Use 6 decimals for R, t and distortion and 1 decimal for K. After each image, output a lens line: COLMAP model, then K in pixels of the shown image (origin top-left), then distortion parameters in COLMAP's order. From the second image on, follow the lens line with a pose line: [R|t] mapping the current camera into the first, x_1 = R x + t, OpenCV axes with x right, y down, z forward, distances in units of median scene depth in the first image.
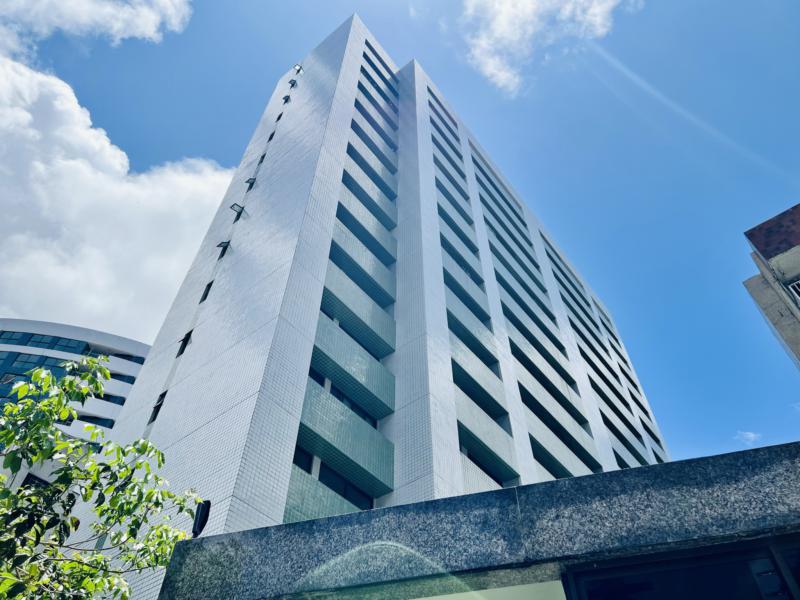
lens RADIAL K [[601.3, 0, 392.5], [0, 601.3, 299.8], [0, 0, 1]] dist [0.014827, -0.016511]
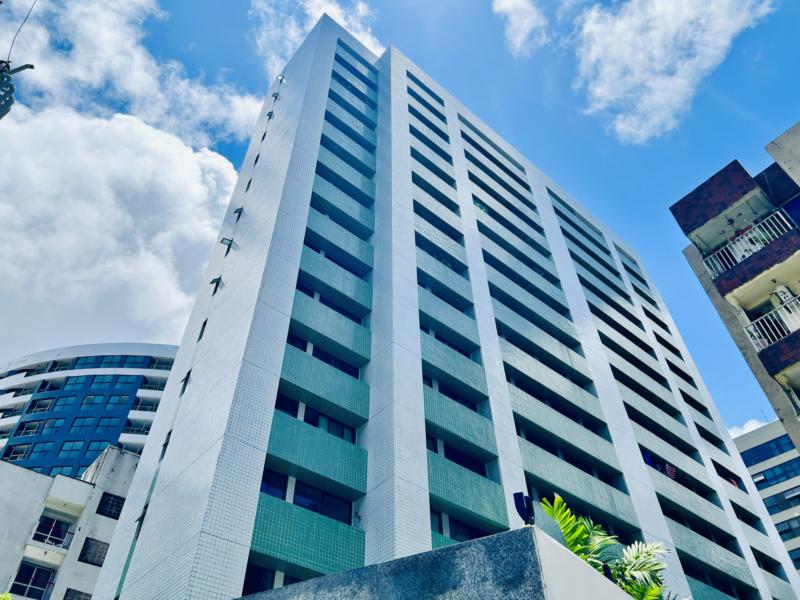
lens RADIAL K [[601.3, 0, 400.8], [0, 601.3, 298.2], [0, 0, 1]] dist [0.014827, -0.016511]
pose [[0.982222, -0.153500, -0.108065, 0.154936], [0.161214, 0.984667, 0.066645, -0.072644], [0.096178, -0.082882, 0.991907, -0.062544]]
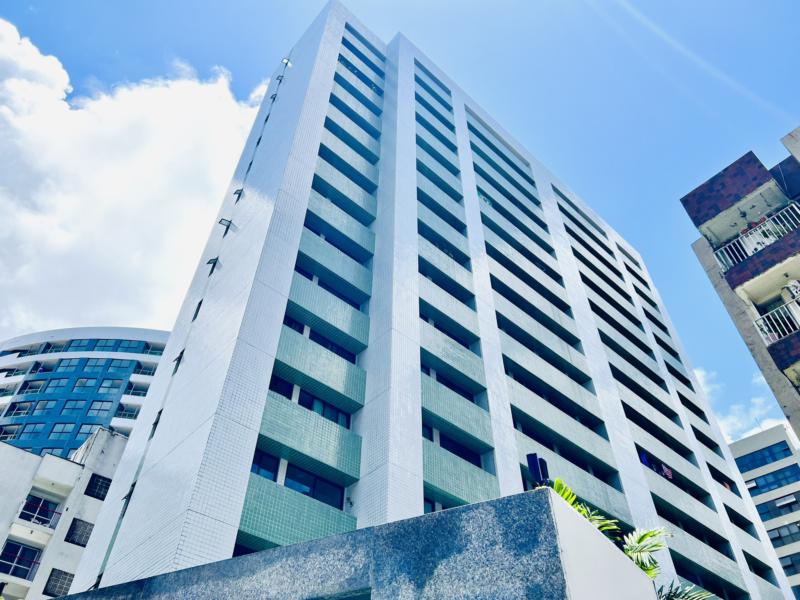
lens RADIAL K [[601.3, 0, 401.5], [0, 601.3, 305.7], [0, 0, 1]] dist [0.014827, -0.016511]
pose [[0.987721, -0.115533, -0.105168, 0.147311], [0.124413, 0.988820, 0.082192, -0.054329], [0.094496, -0.094267, 0.991052, -0.046613]]
